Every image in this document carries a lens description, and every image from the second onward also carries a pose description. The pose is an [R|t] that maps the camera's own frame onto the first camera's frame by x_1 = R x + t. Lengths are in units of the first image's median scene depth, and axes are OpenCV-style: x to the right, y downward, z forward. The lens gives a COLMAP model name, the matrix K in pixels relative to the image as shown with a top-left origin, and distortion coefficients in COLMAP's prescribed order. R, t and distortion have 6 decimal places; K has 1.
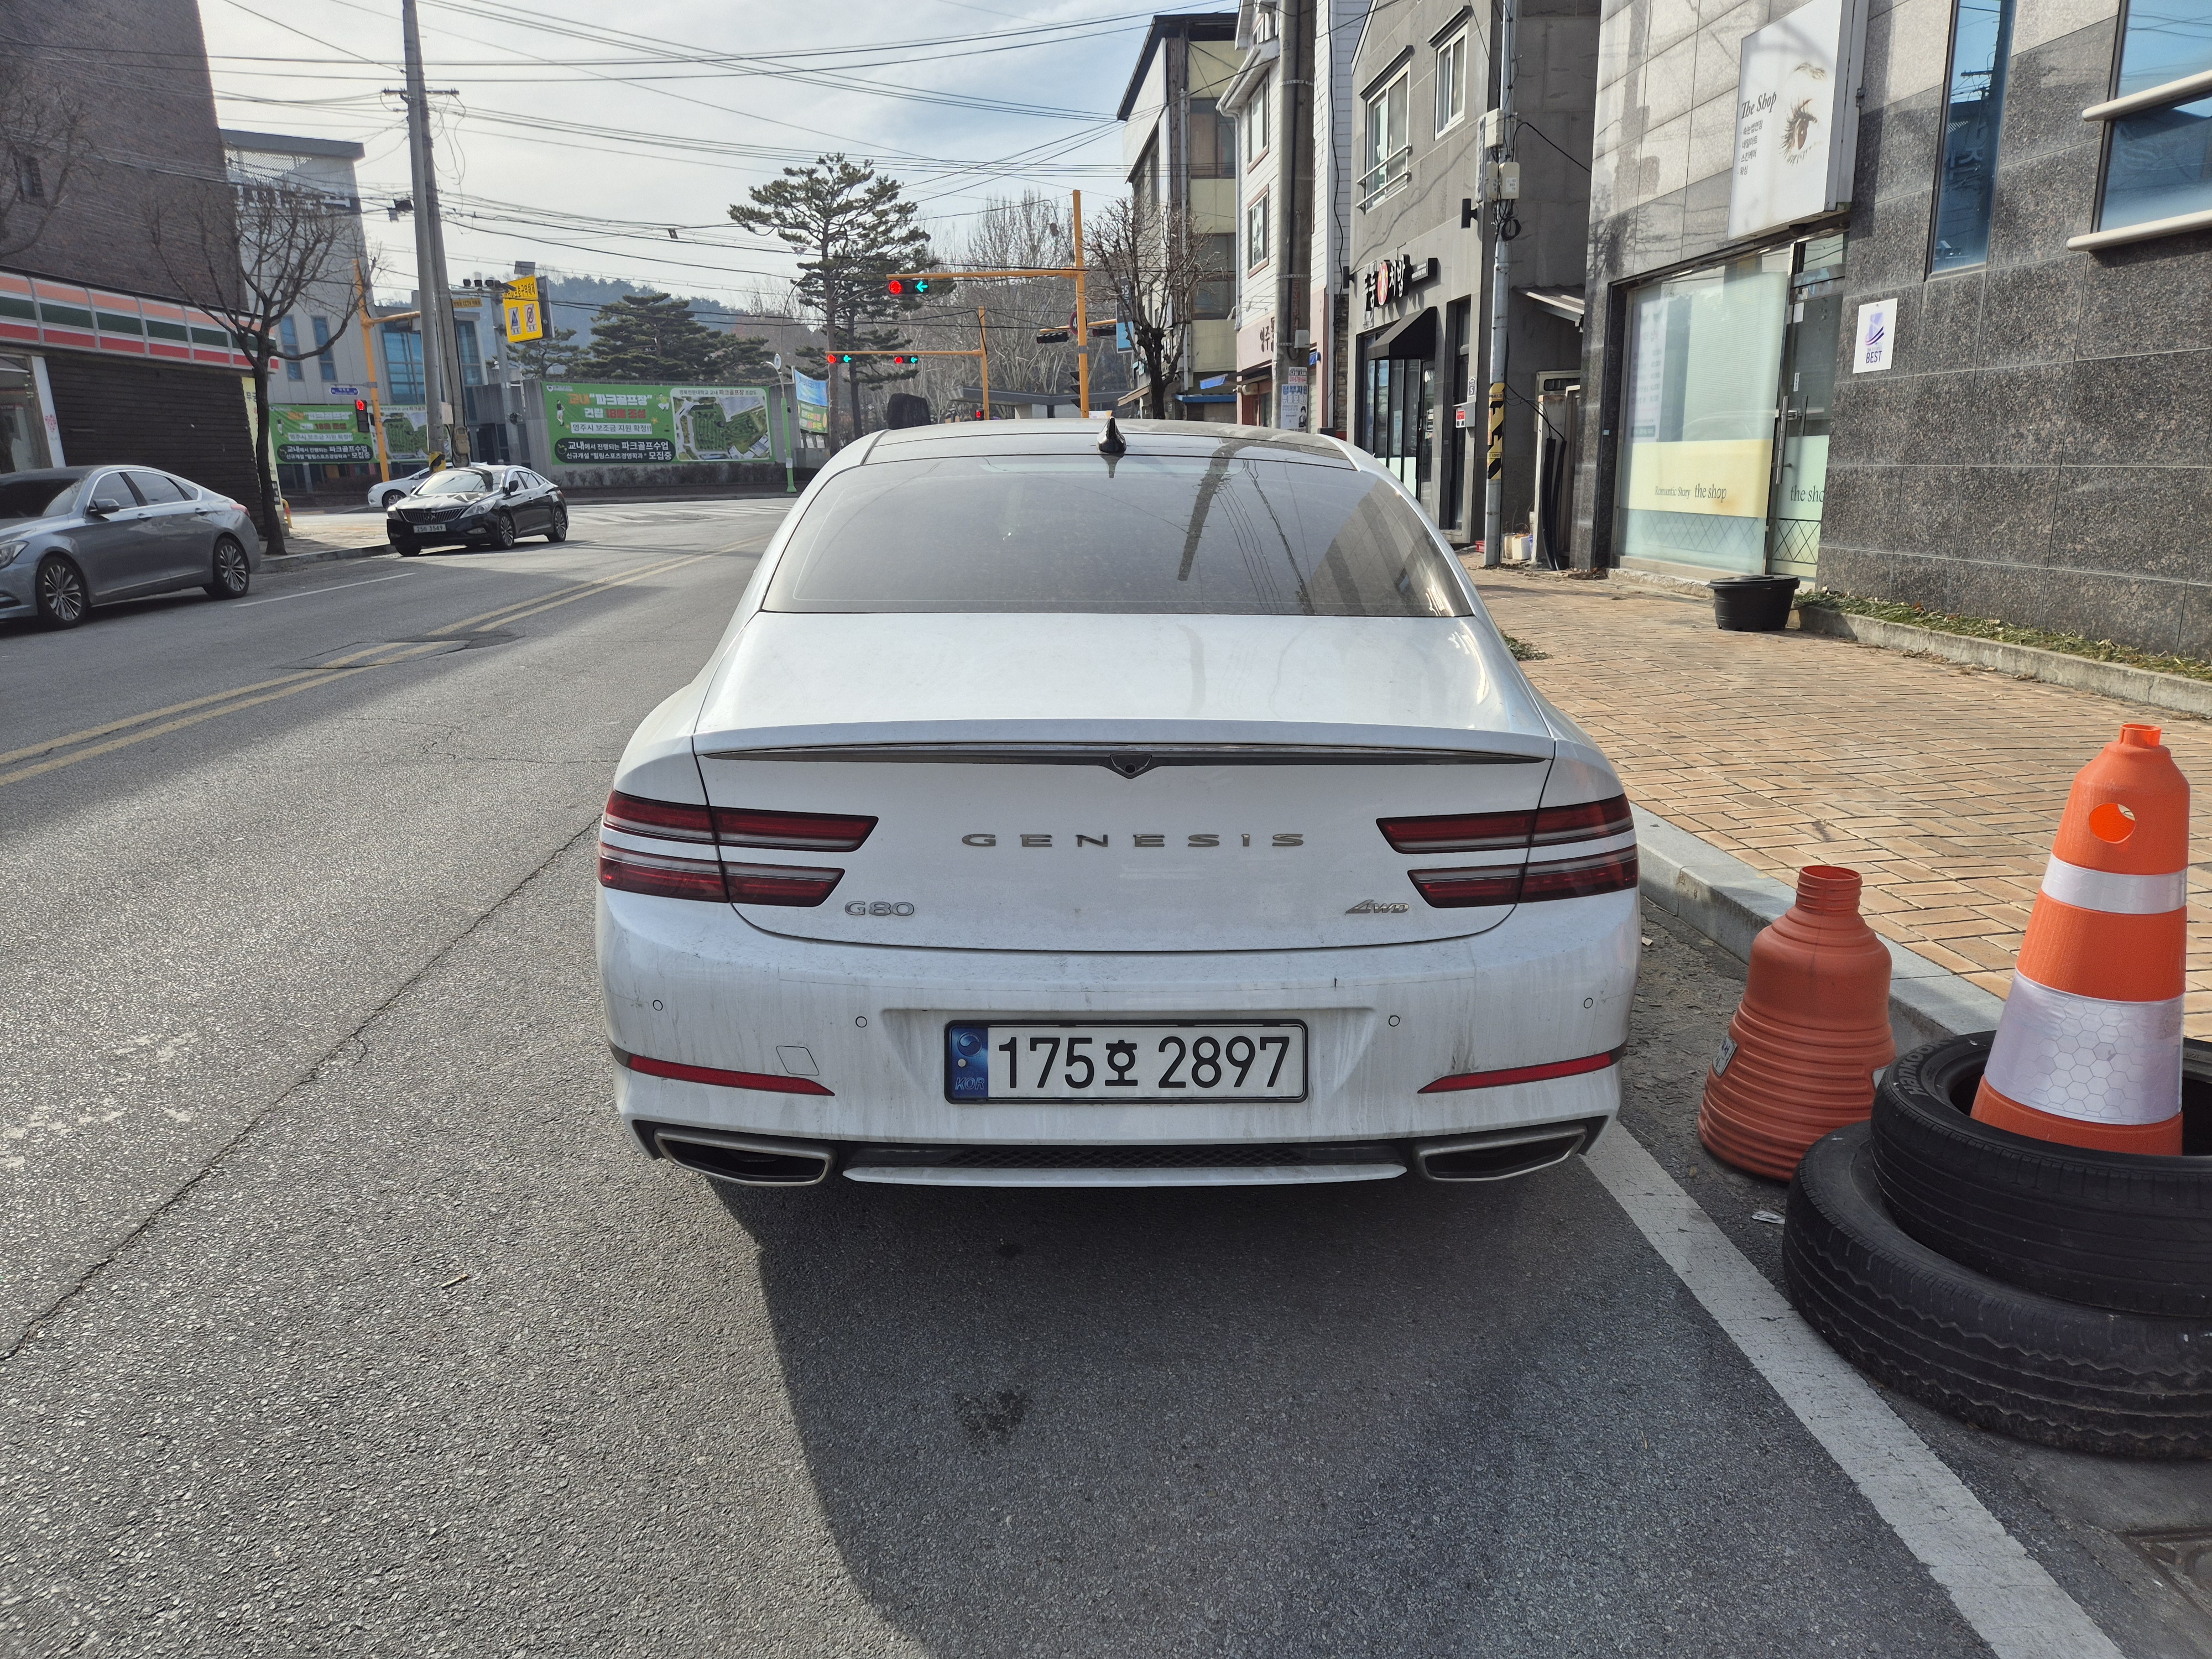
lens RADIAL K [[1506.3, 0, 1106.0], [0, 1506.3, 829.5], [0, 0, 1]] dist [0.082735, -0.082339]
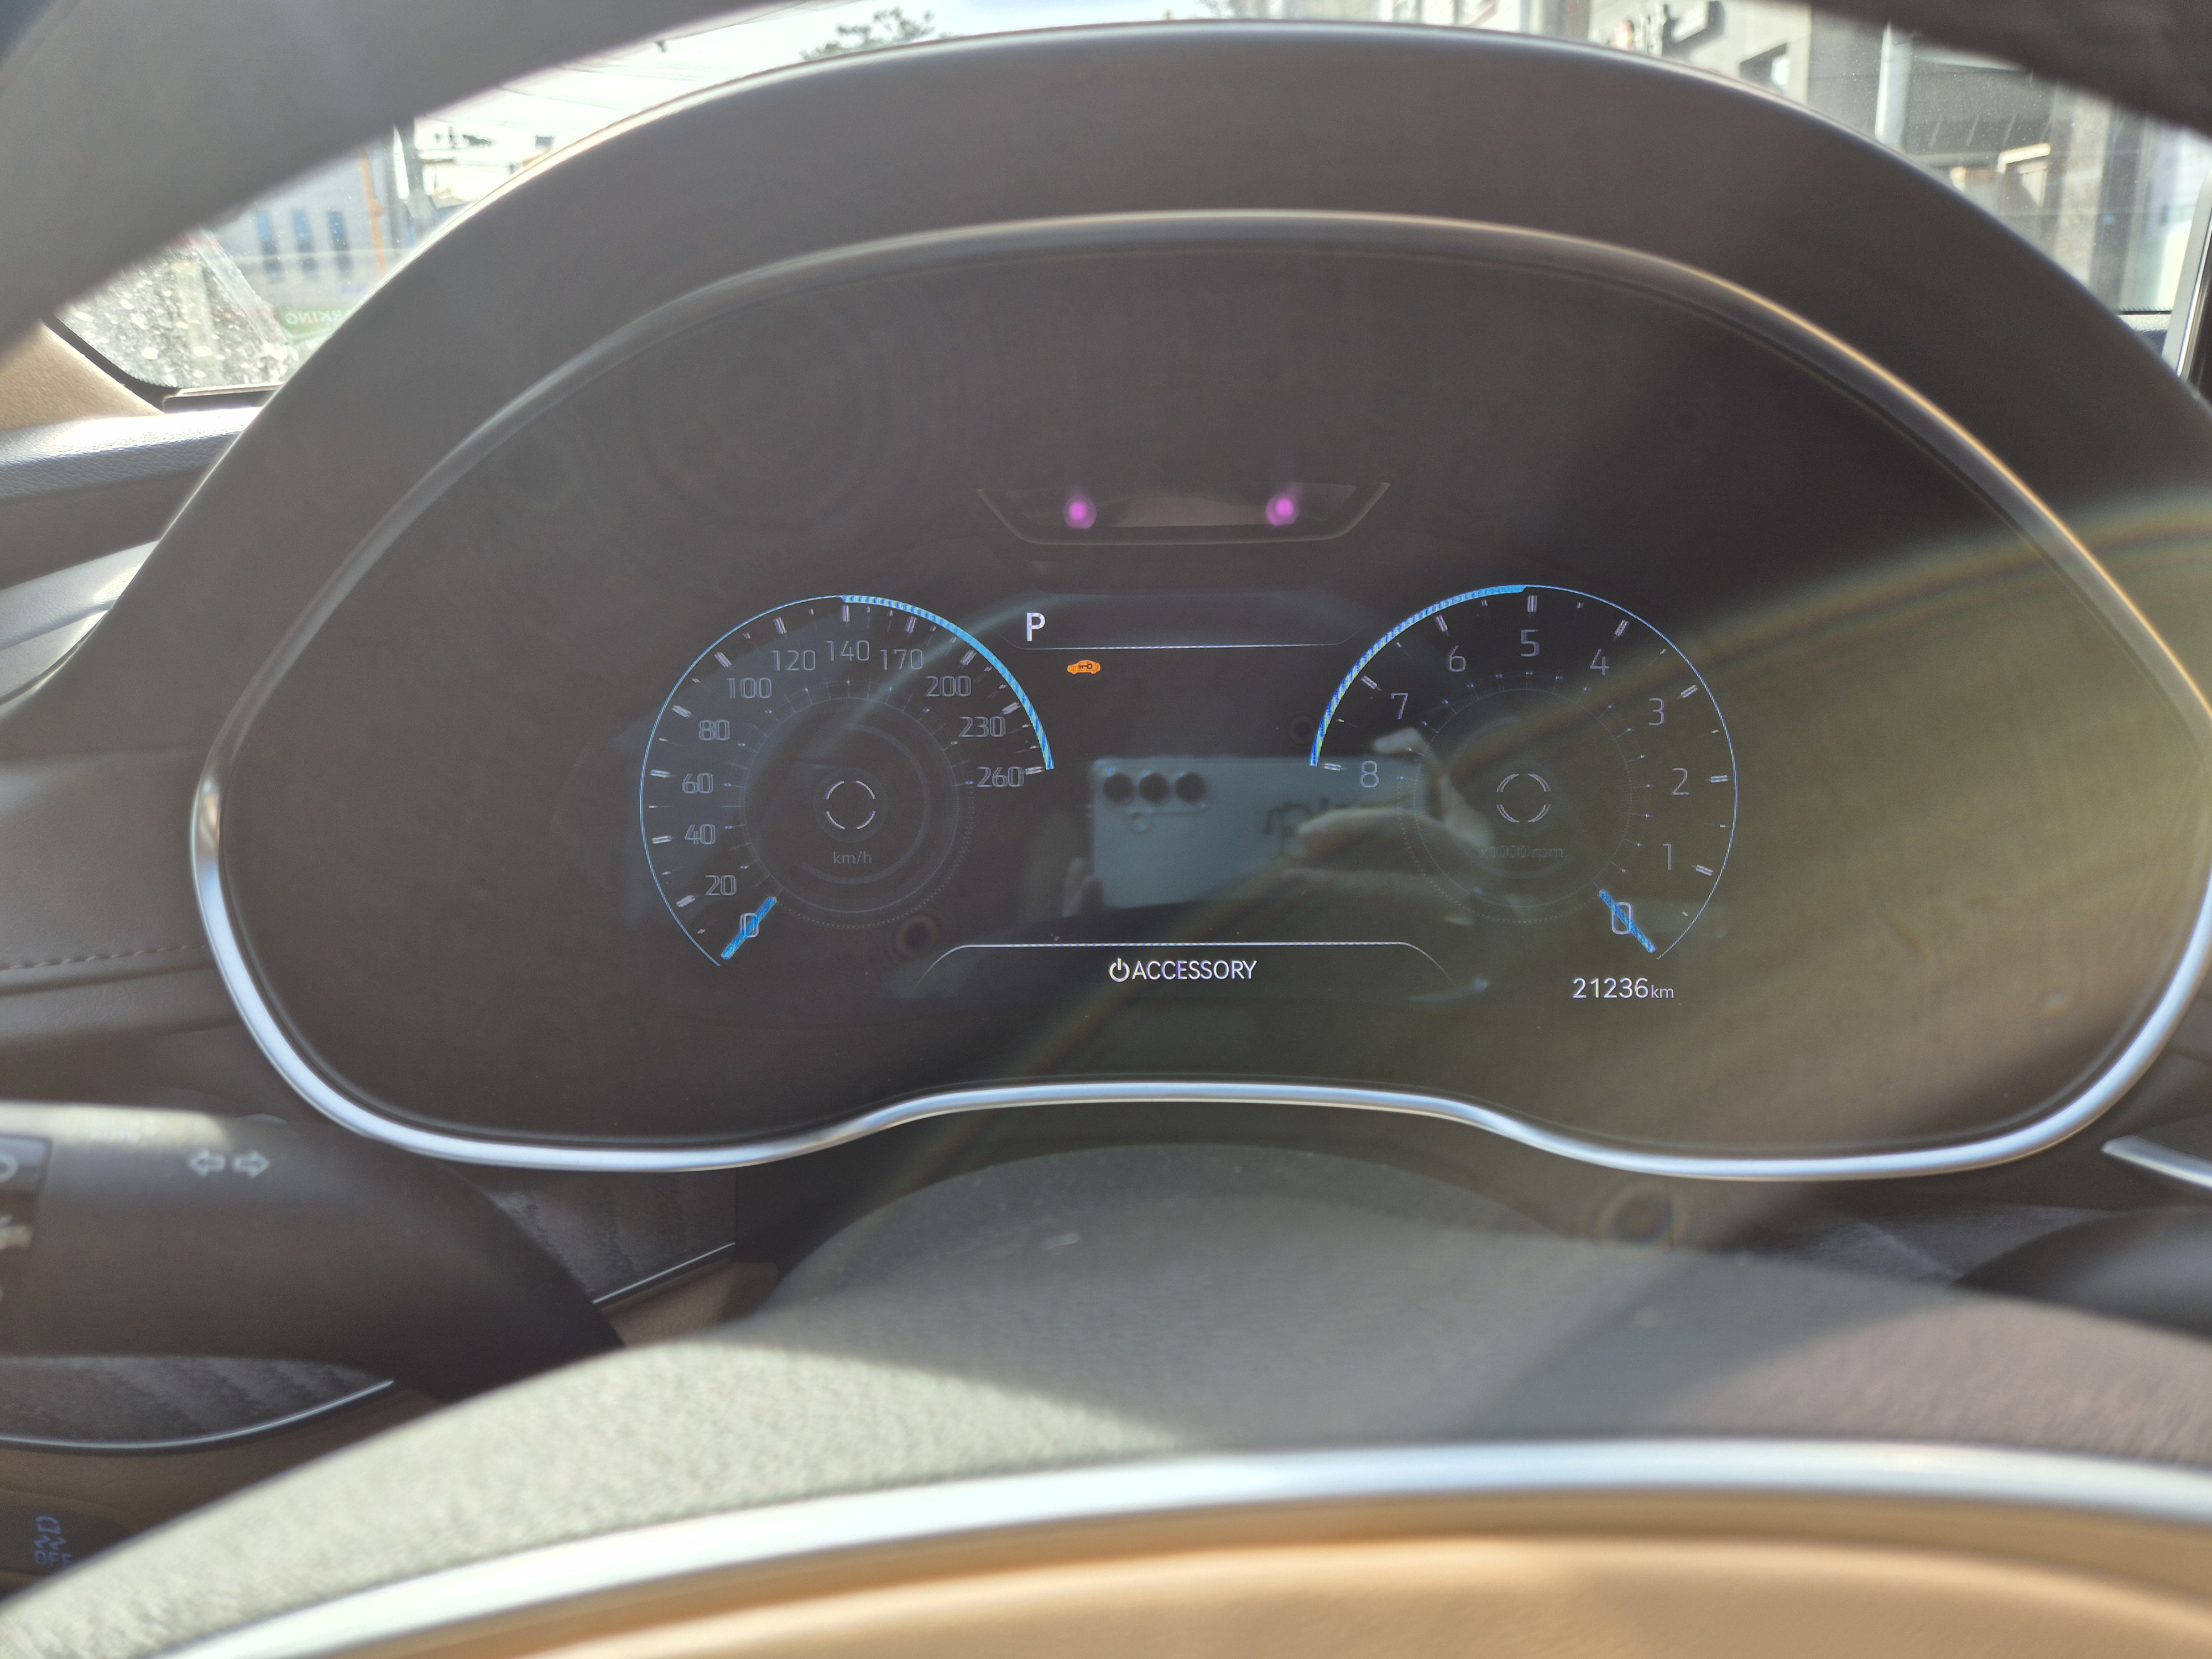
lens RADIAL K [[1506.3, 0, 1106.0], [0, 1506.3, 829.5], [0, 0, 1]] dist [0.082735, -0.082339]
pose [[0.998393, -0.007142, -0.056212, -0.029114], [0.010657, 0.997990, 0.062467, -0.061380], [0.055653, -0.062965, 0.996463, 0.348884]]
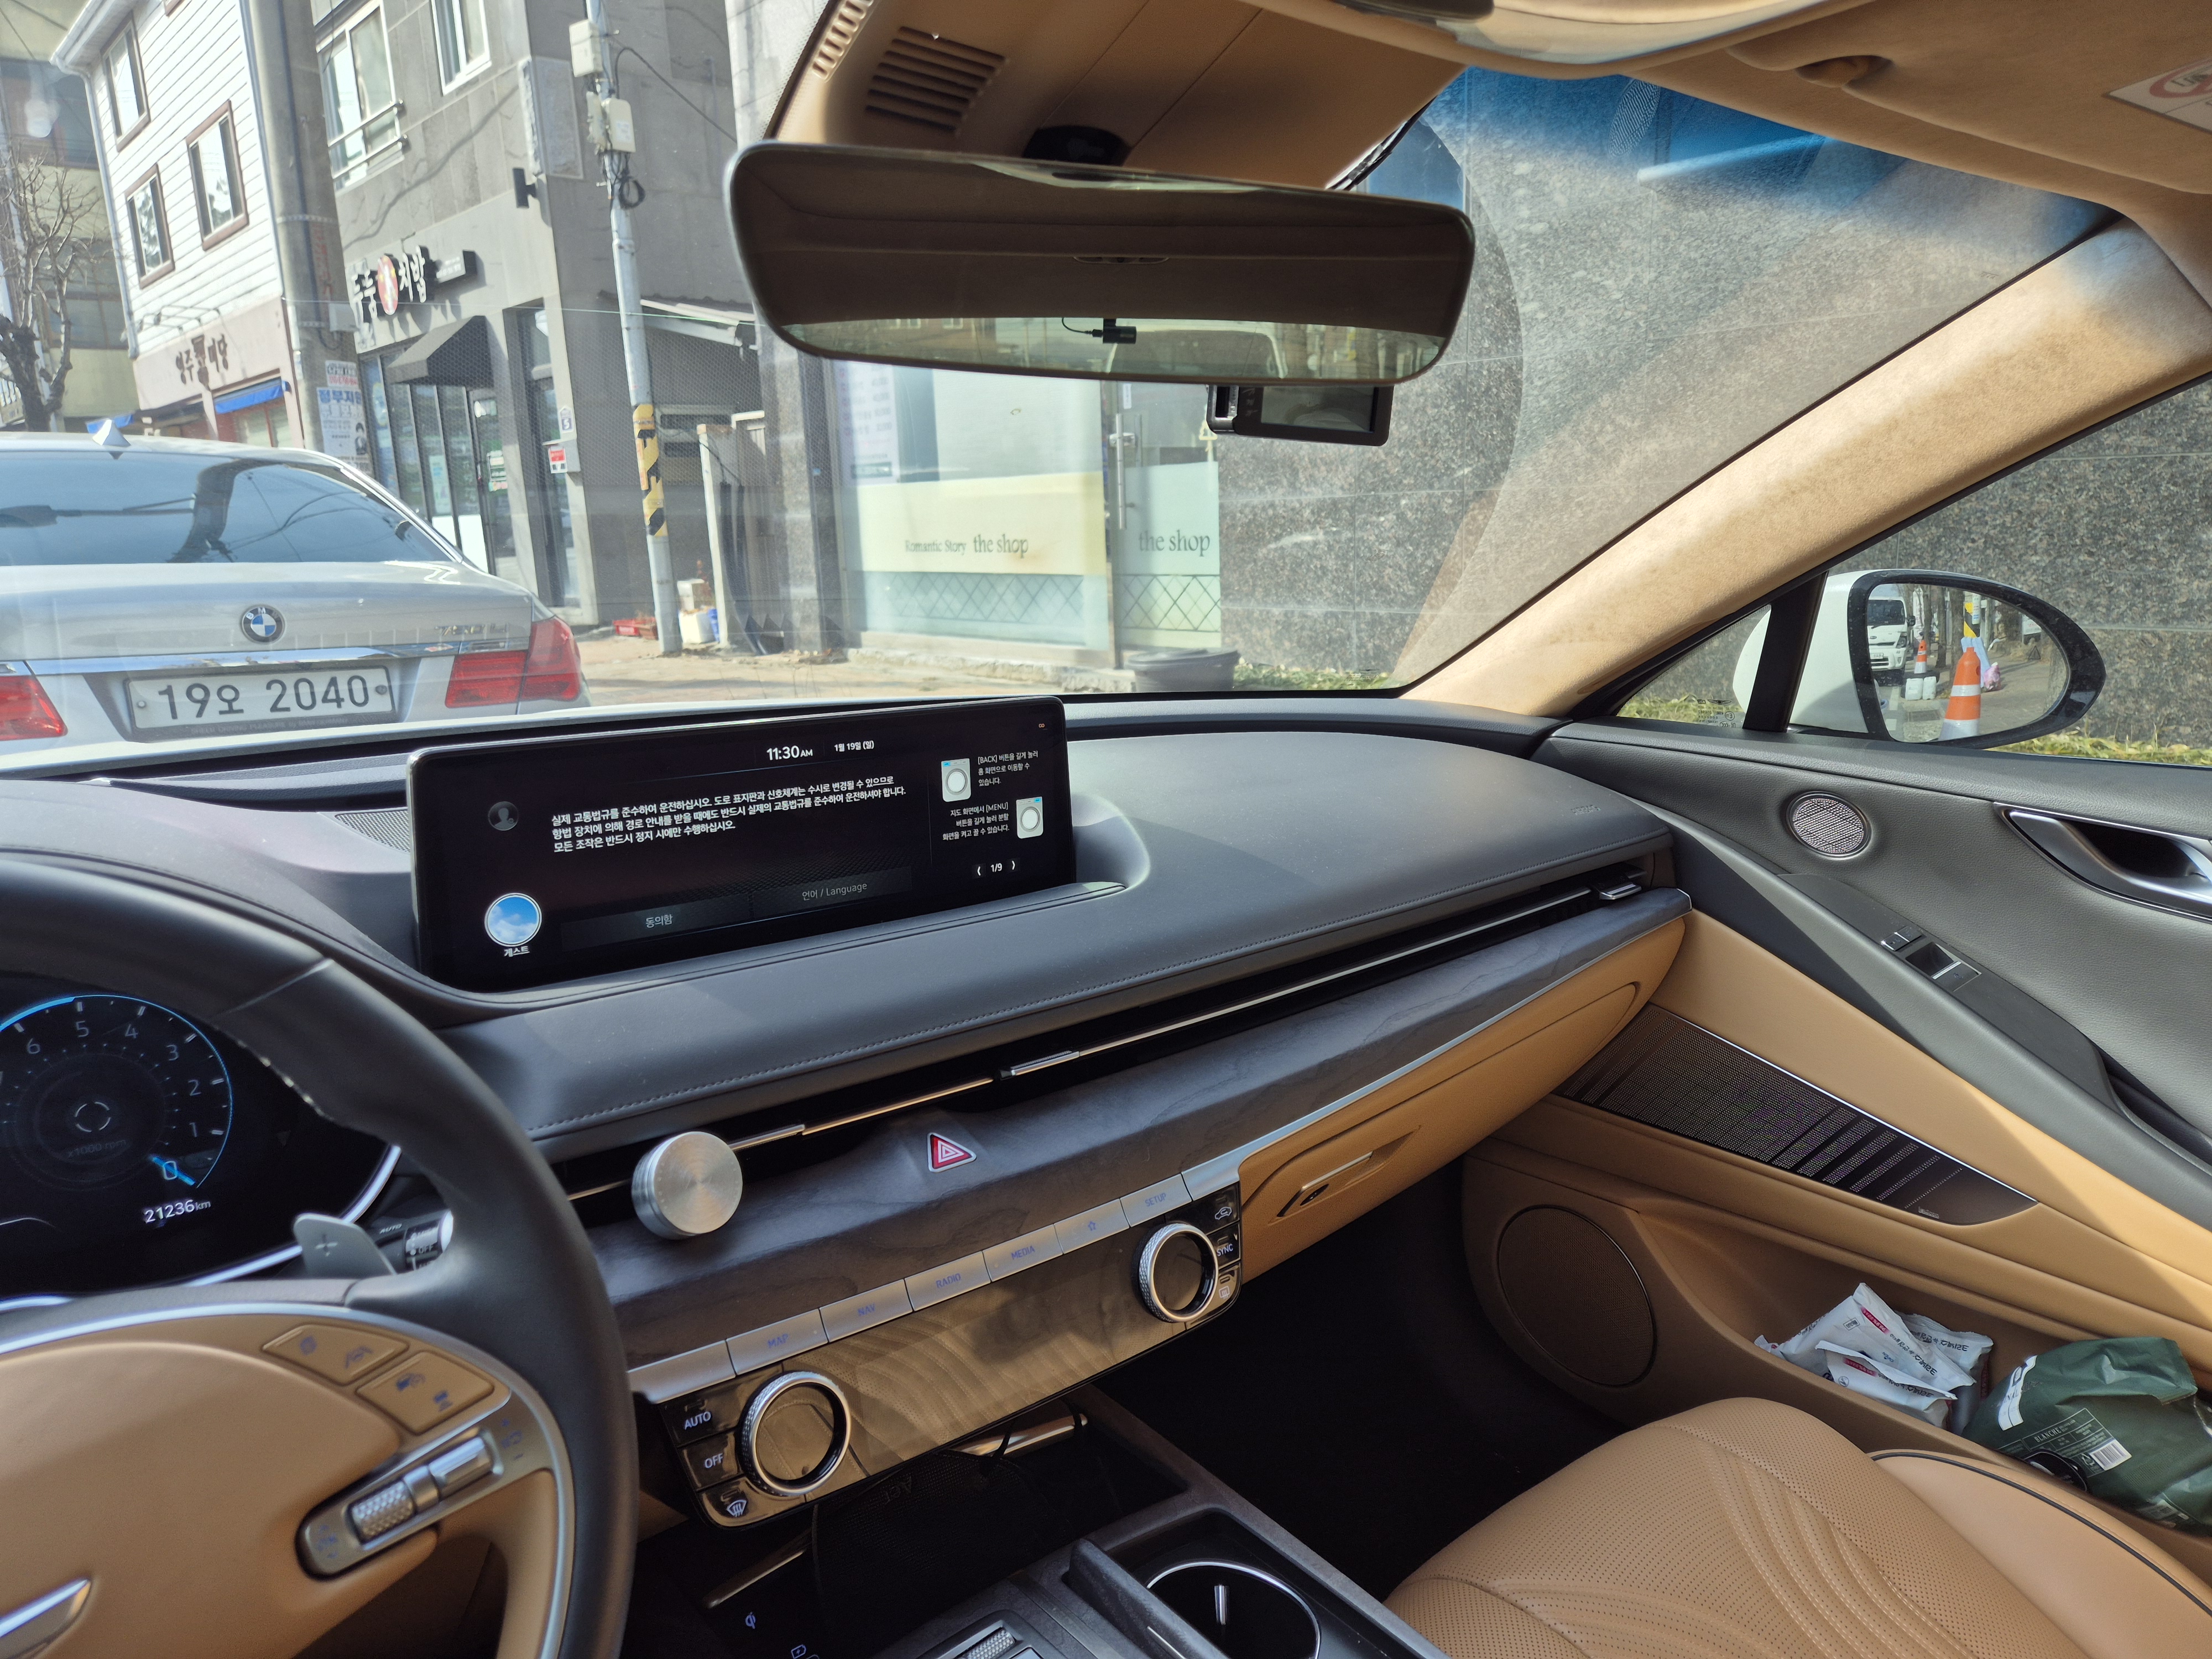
lens RADIAL K [[1478.7, 0, 1088.6], [0, 1478.7, 837.3], [0, 0, 1]] dist [0.077568, -0.068531]
pose [[0.794089, -0.132693, 0.593140, -0.026016], [0.158012, 0.987393, 0.009348, -0.063743], [-0.586902, 0.086300, 0.805045, 0.325166]]
